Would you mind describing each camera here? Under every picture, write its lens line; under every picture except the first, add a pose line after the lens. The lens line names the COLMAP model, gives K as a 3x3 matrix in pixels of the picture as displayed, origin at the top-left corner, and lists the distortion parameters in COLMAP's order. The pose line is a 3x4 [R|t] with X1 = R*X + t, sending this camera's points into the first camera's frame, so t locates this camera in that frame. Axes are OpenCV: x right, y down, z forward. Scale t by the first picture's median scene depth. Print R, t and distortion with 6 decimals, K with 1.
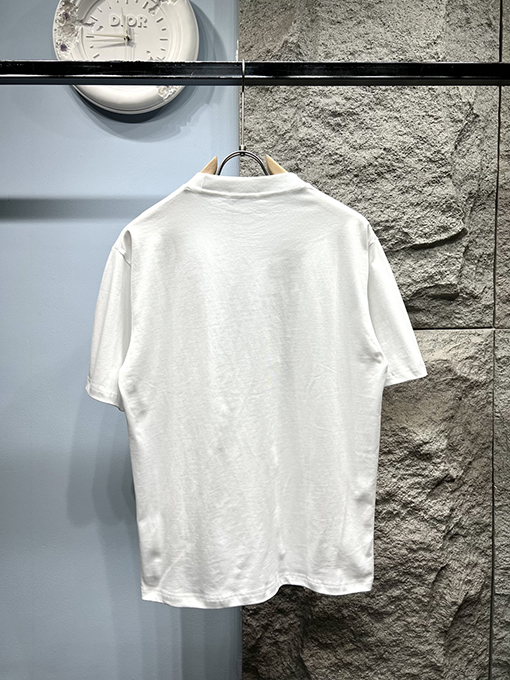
lens RADIAL K [[510.5, 0, 256.5], [0, 510.5, 339.8], [0, 0, 1]] dist [0.008391, -0.025292]
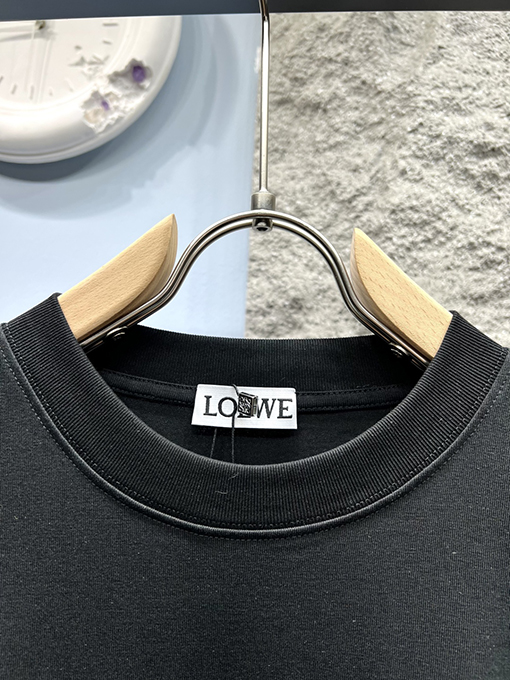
lens RADIAL K [[510.5, 0, 252.5], [0, 510.5, 340.3], [0, 0, 1]] dist [0.008391, -0.025292]
pose [[0.990714, 0.036571, -0.130950, 0.031019], [-0.062580, 0.977712, -0.200405, -0.196688], [0.120703, 0.206739, 0.970922, 0.596434]]
